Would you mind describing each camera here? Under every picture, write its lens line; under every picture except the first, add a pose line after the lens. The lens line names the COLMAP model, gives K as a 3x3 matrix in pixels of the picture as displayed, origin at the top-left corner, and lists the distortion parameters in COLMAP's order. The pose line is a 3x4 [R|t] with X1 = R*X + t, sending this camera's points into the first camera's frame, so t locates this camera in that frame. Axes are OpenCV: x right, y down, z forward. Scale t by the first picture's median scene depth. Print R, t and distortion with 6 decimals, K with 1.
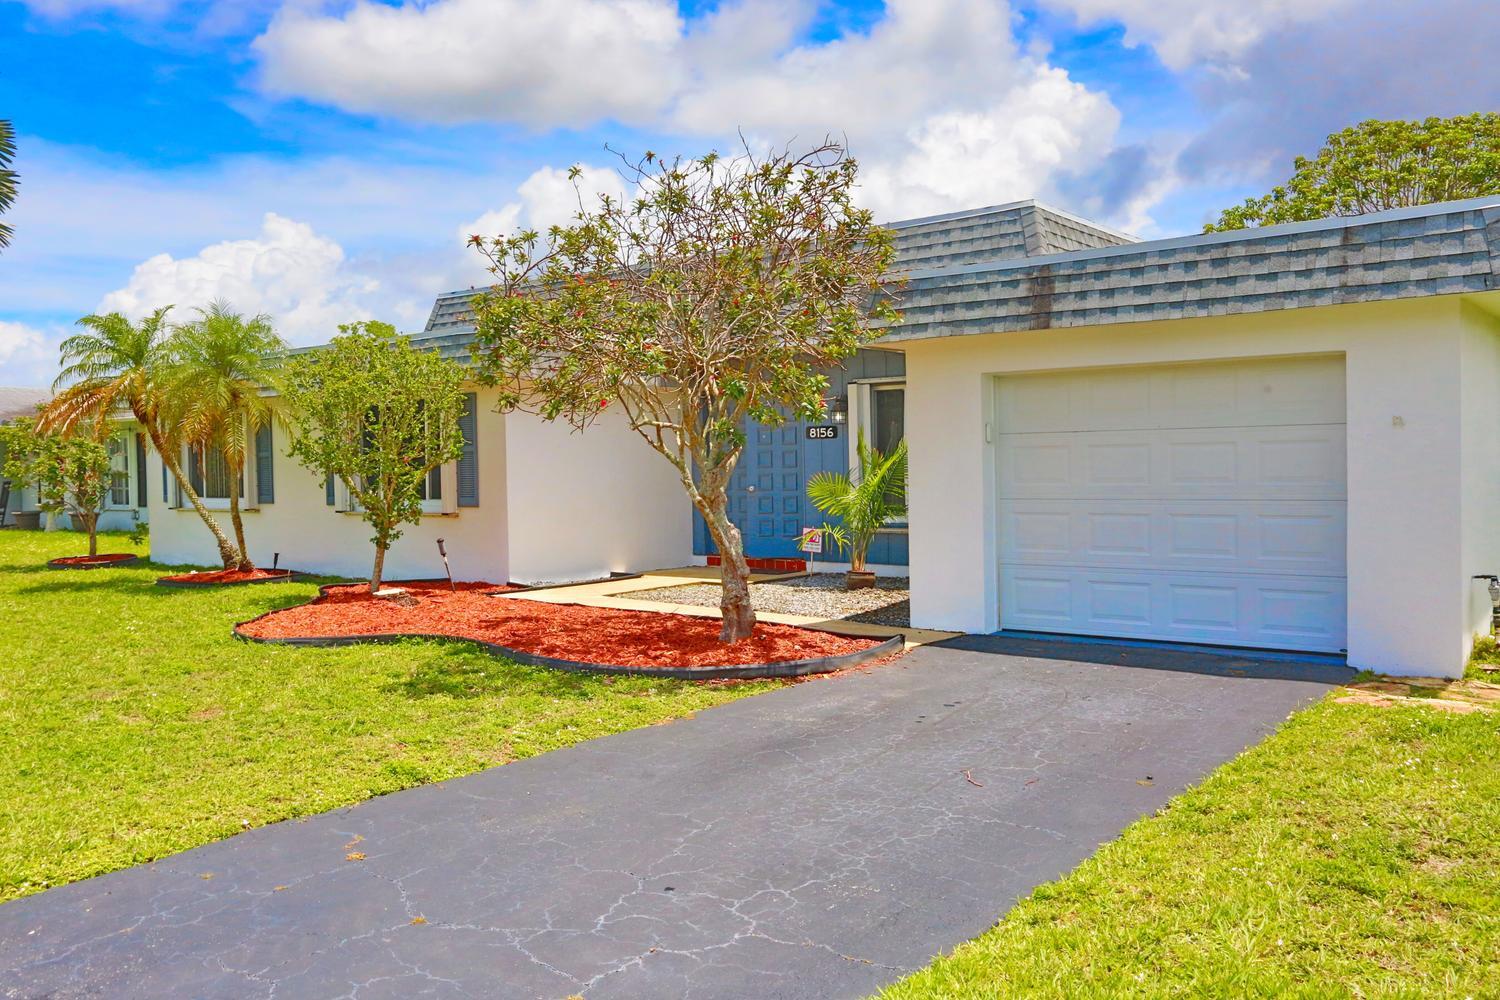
lens RADIAL K [[1230.9, 0, 750.2], [0, 1230.9, 504.1], [0, 0, 1]] dist [-0.056546, -0.011063]
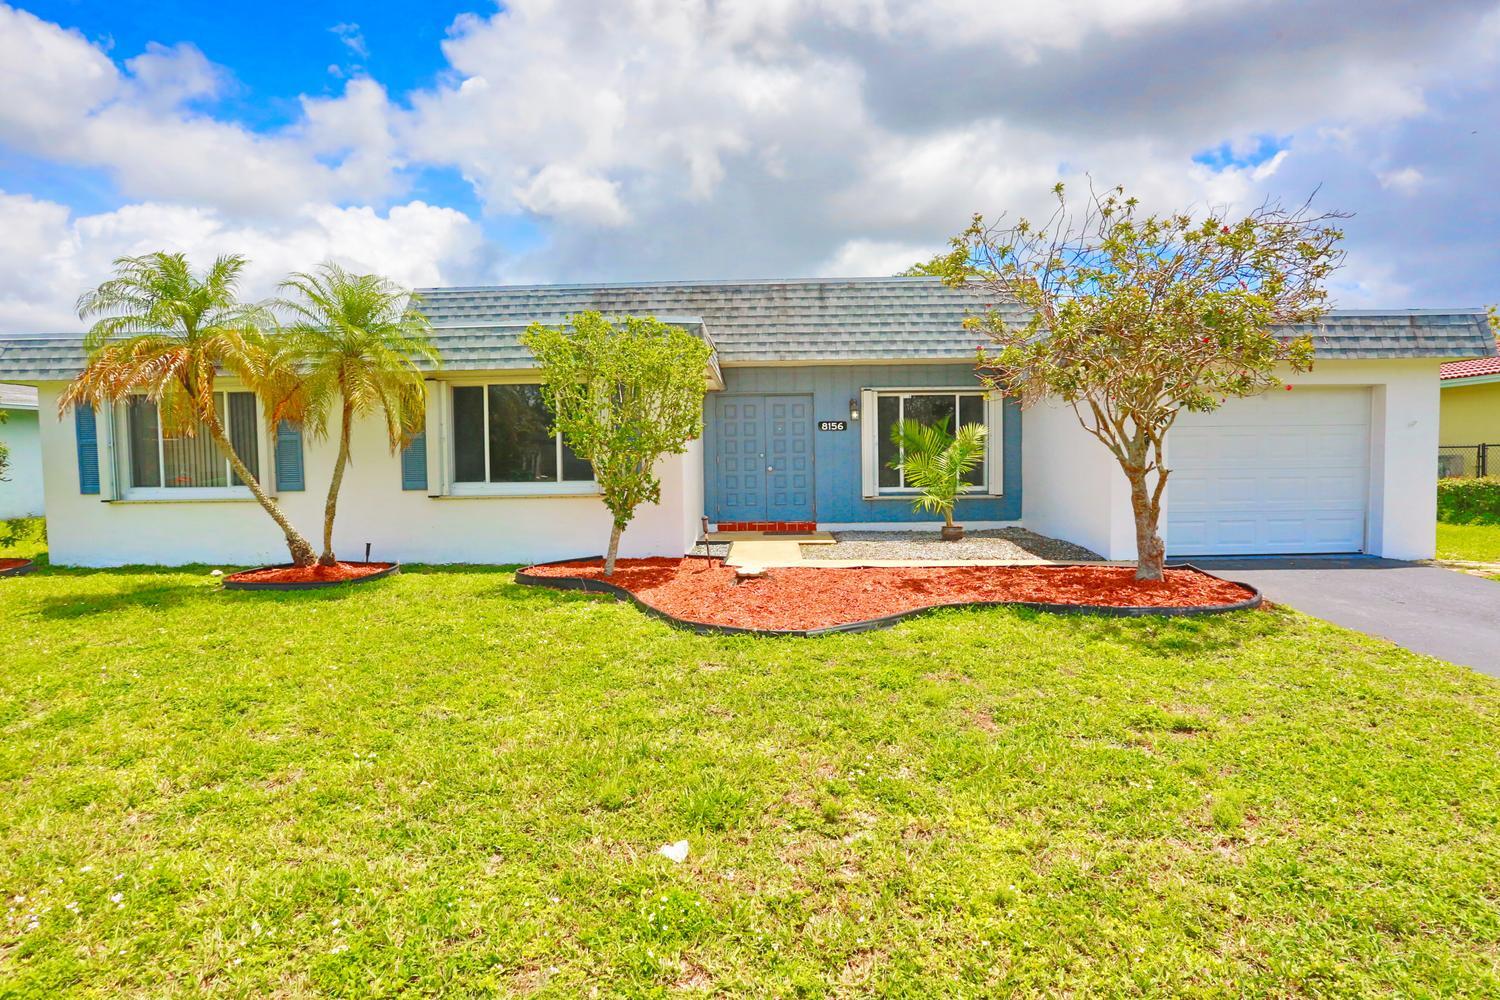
lens RADIAL K [[773.7, 0, 750.8], [0, 773.7, 493.7], [0, 0, 1]] dist [-0.041659, -0.002674]
pose [[0.795090, -0.026828, 0.605898, -0.917394], [0.020826, 0.999640, 0.016933, -0.001605], [-0.606134, -0.000845, 0.795362, 0.669785]]
